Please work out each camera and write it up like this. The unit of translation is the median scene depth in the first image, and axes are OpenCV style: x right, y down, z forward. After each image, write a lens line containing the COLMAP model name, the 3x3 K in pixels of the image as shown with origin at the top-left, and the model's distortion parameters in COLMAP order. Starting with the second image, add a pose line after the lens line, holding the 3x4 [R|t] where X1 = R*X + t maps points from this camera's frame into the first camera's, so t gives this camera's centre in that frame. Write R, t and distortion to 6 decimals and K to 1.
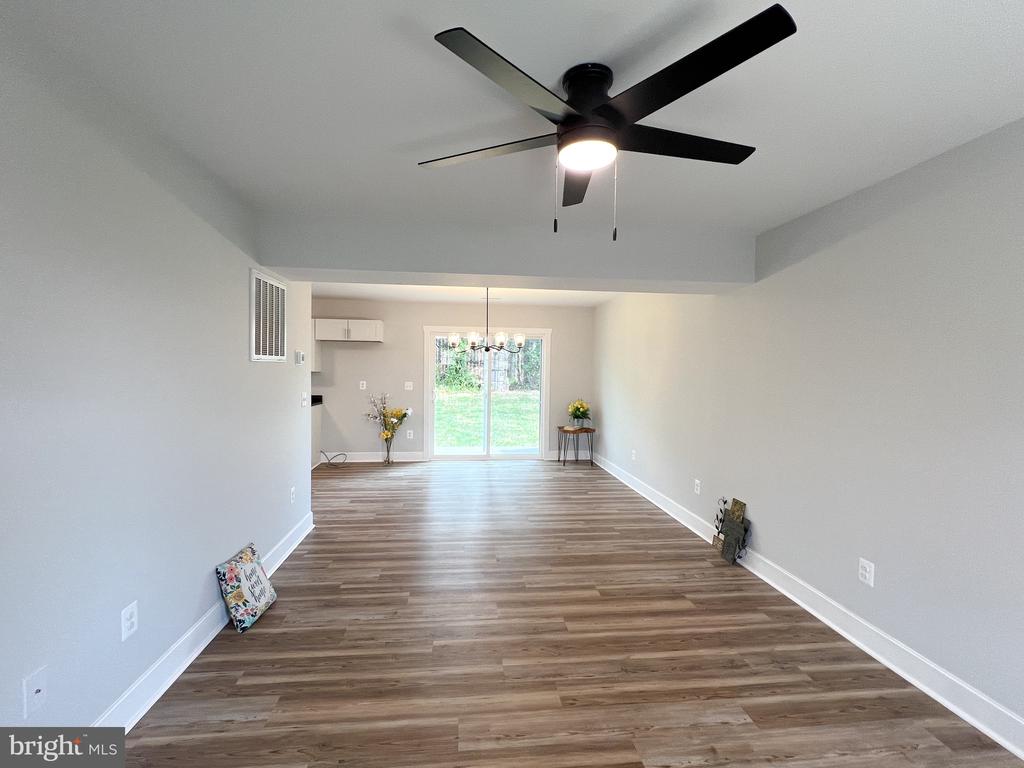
lens RADIAL K [[470.1, 0, 511.7], [0, 470.1, 382.3], [0, 0, 1]] dist [-0.005134, -0.000858]
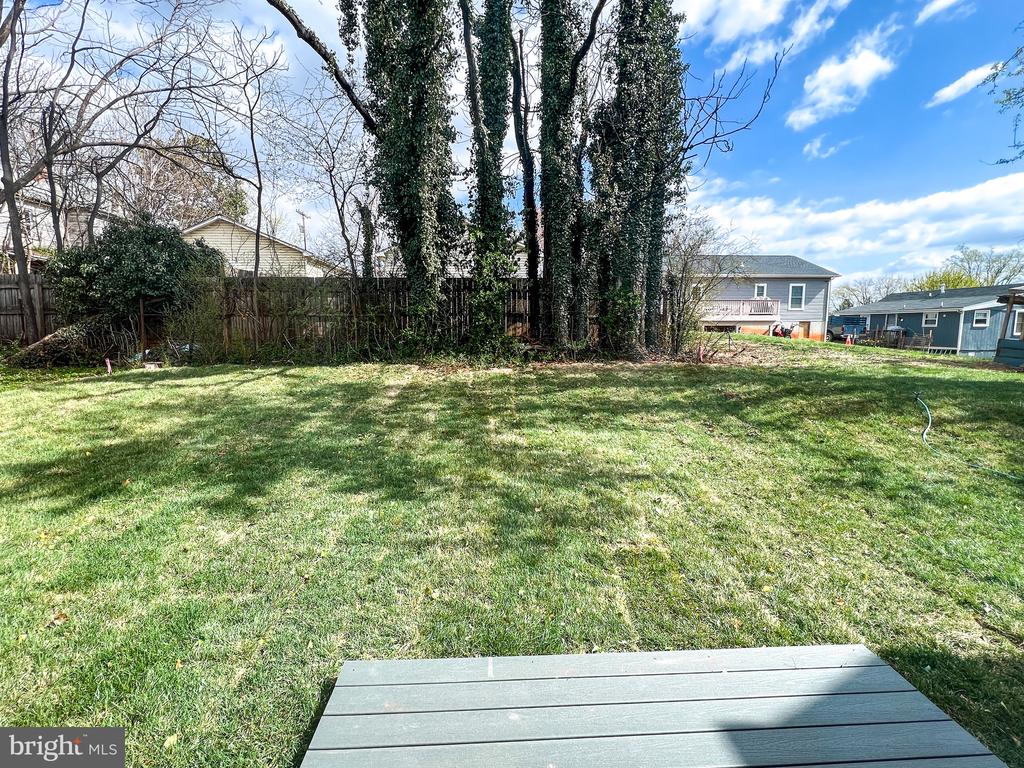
lens RADIAL K [[470.1, 0, 512.5], [0, 470.1, 384.4], [0, 0, 1]] dist [-0.005134, -0.000858]
pose [[0.997754, -0.009529, -0.066299, -0.064450], [0.015290, 0.996097, 0.086934, -0.007147], [0.065212, -0.087753, 0.994005, 0.565826]]
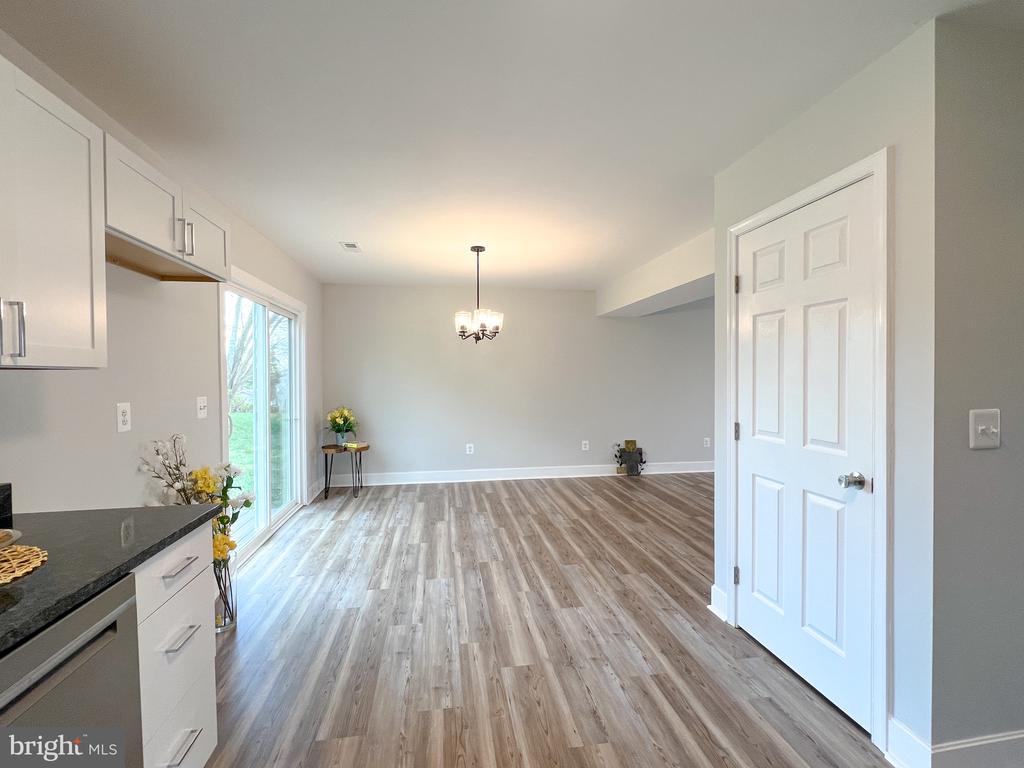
lens RADIAL K [[470.1, 0, 513.9], [0, 470.1, 380.1], [0, 0, 1]] dist [-0.005134, -0.000858]
pose [[-0.047426, -0.032065, 0.998360, -0.988822], [0.033452, 0.998873, 0.033671, -0.033804], [-0.998314, 0.034994, -0.046300, 1.222517]]
